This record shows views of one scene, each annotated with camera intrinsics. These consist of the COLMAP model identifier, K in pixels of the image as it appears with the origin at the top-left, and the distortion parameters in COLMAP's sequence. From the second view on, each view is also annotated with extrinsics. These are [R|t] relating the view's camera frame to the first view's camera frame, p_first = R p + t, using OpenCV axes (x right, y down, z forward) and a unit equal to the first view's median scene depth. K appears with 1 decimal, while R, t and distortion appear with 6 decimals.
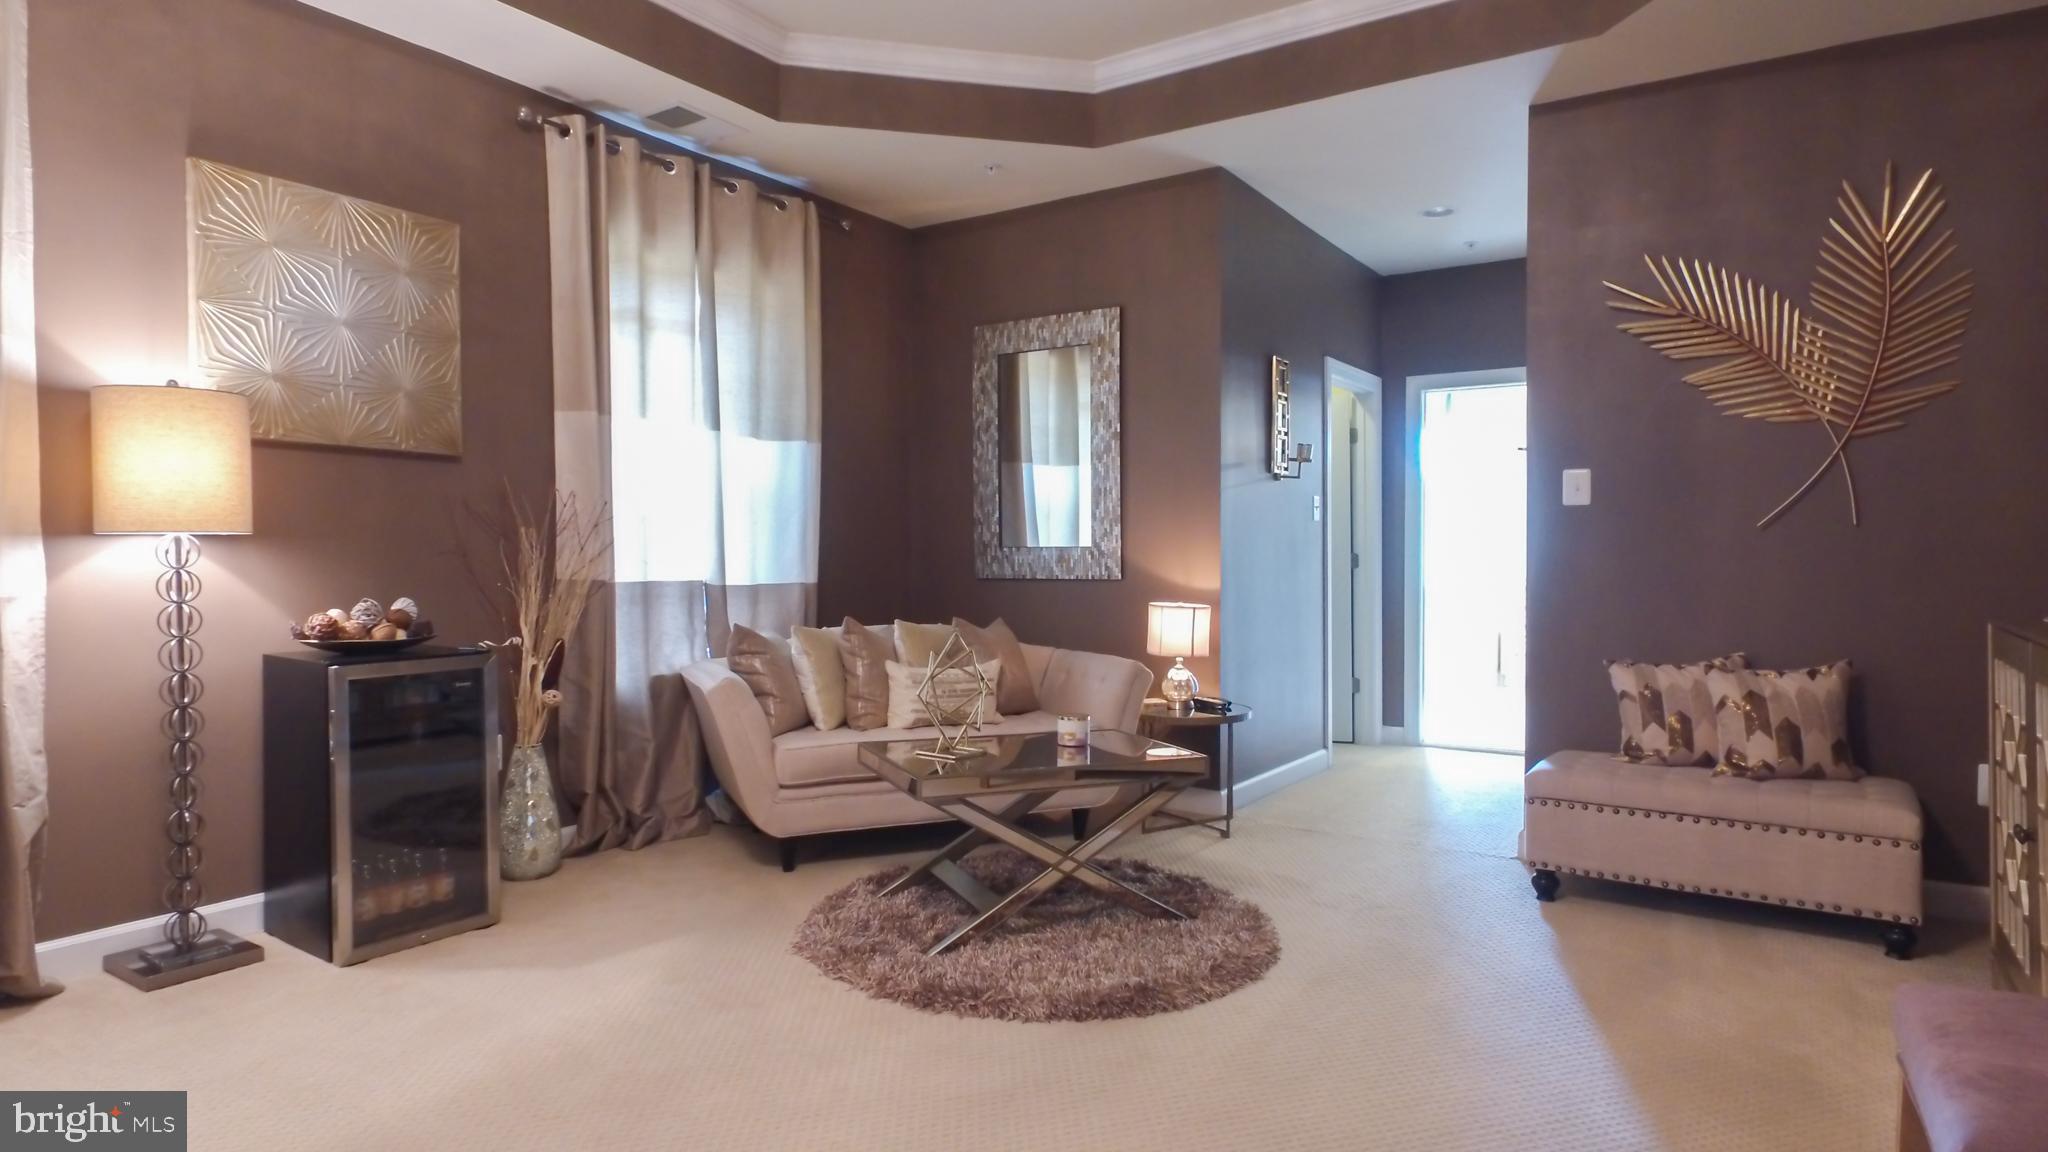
lens RADIAL K [[1157.1, 0, 1028.9], [0, 1157.1, 572.2], [0, 0, 1]] dist [0.012040, -0.001463]
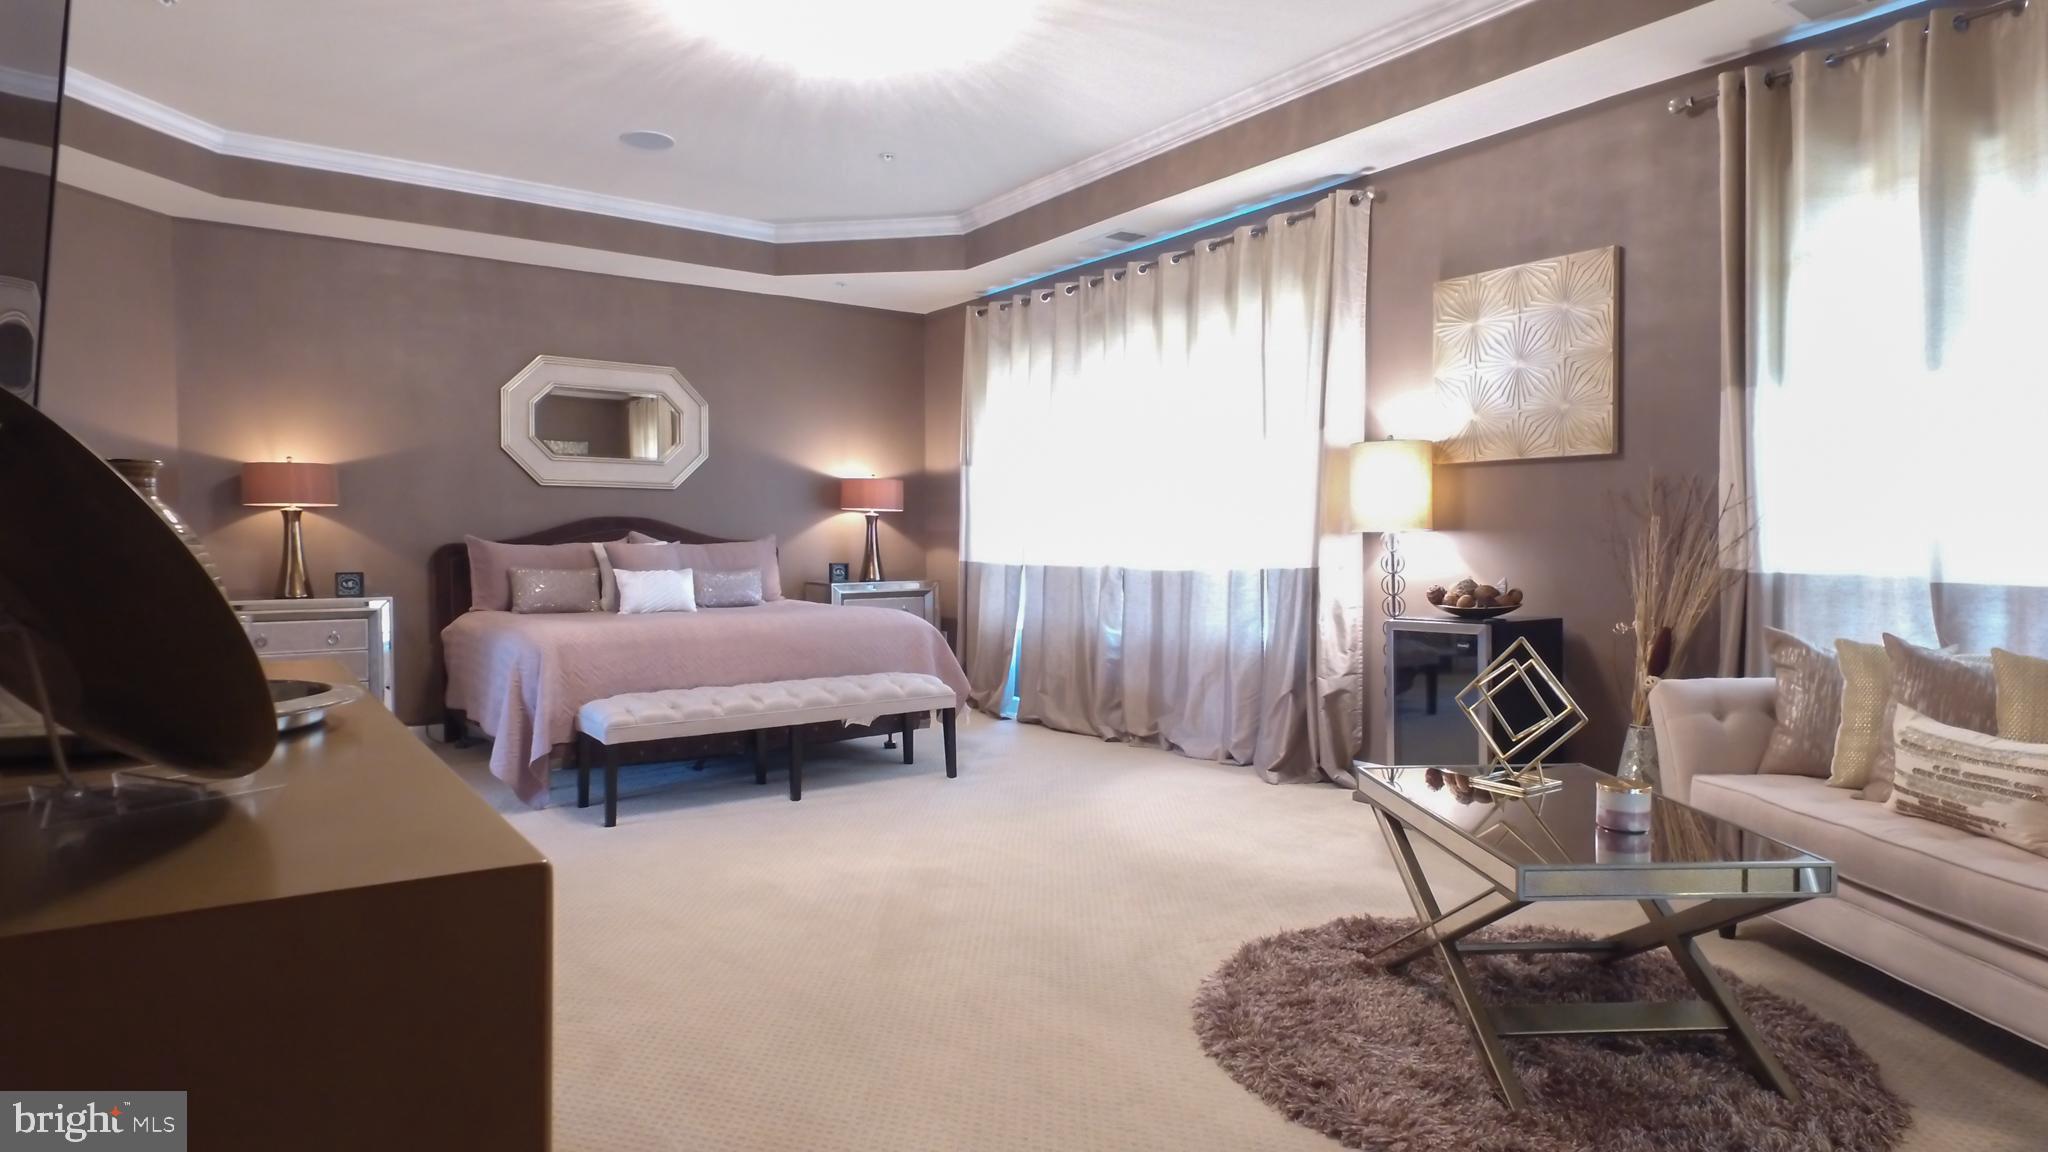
lens RADIAL K [[1157.1, 0, 1027.8], [0, 1157.1, 580.0], [0, 0, 1]] dist [0.012040, -0.001463]
pose [[-0.355328, 0.027374, -0.934341, 0.754088], [-0.012005, 0.999355, 0.033844, -0.010861], [0.934664, 0.023242, -0.354771, 0.880612]]
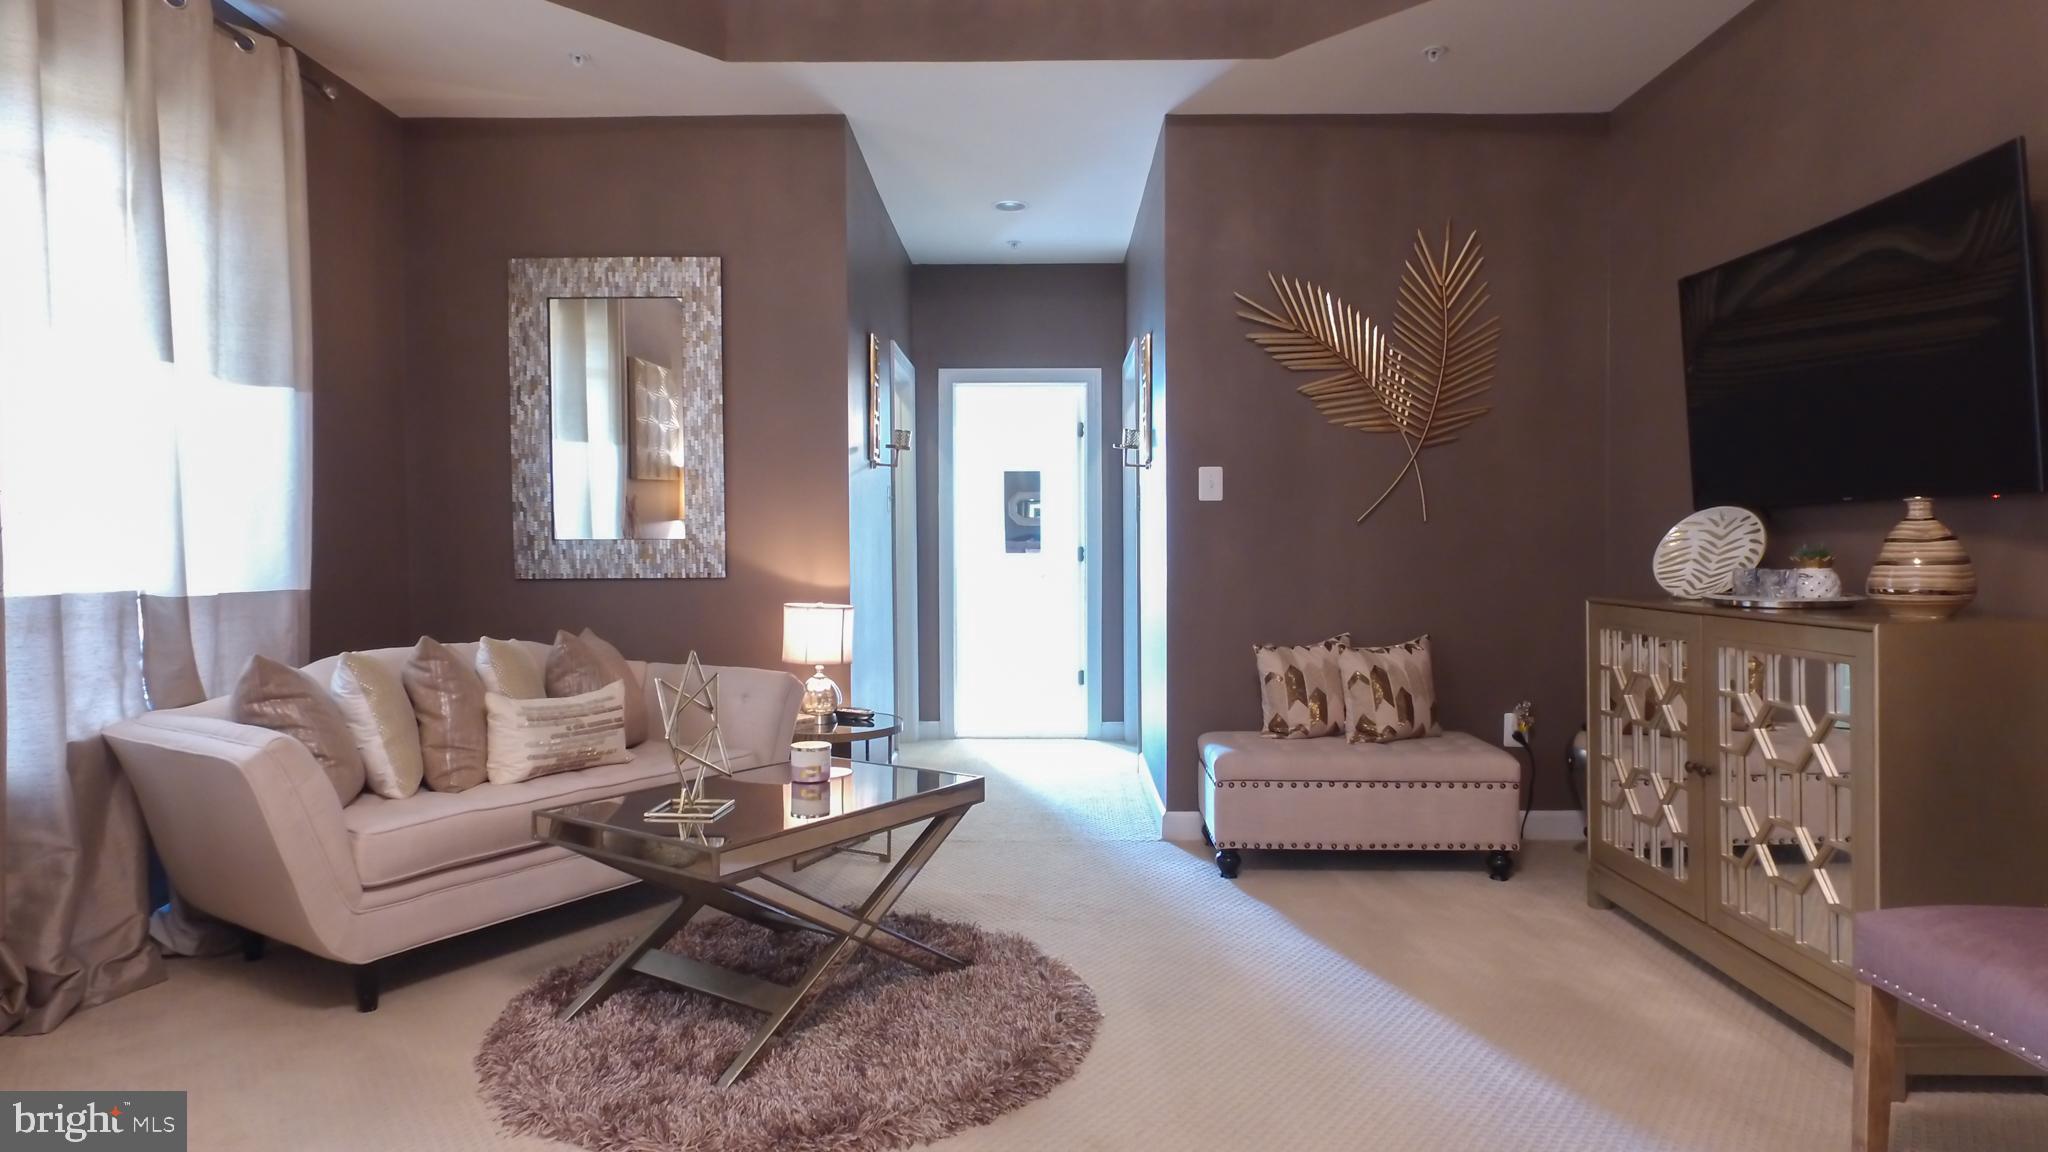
lens RADIAL K [[1157.1, 0, 1027.6], [0, 1157.1, 568.9], [0, 0, 1]] dist [0.012040, -0.001463]
pose [[0.839855, -0.013211, 0.542649, -0.265357], [0.011880, 0.999912, 0.005957, -0.003539], [-0.542680, 0.001443, 0.839938, 0.218370]]
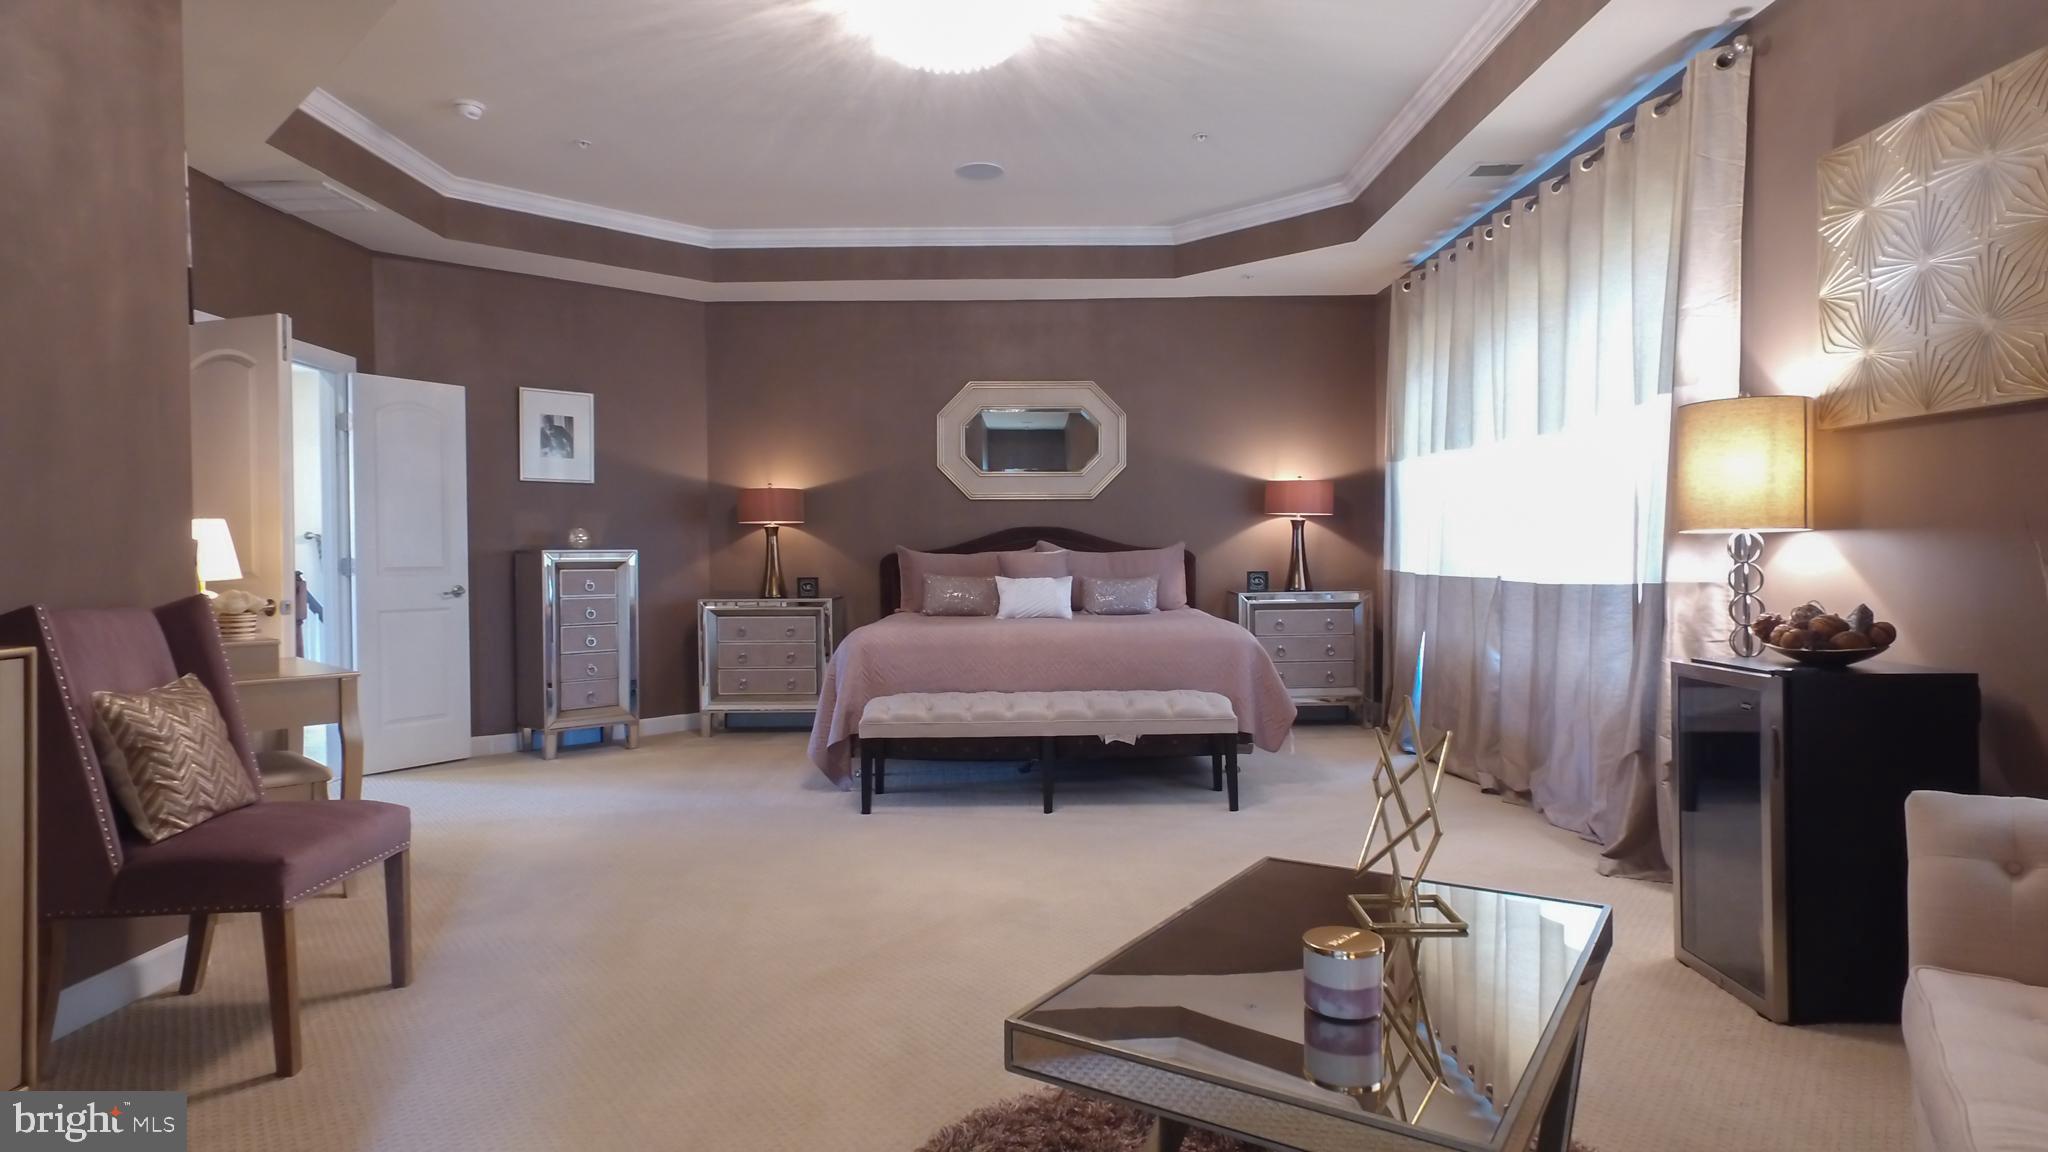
lens RADIAL K [[1157.1, 0, 1030.5], [0, 1157.1, 574.7], [0, 0, 1]] dist [0.012040, -0.001463]
pose [[-0.834357, 0.014621, -0.551031, 0.350427], [-0.002623, 0.999532, 0.030494, -0.019255], [0.551219, 0.026889, -0.833927, 1.237736]]
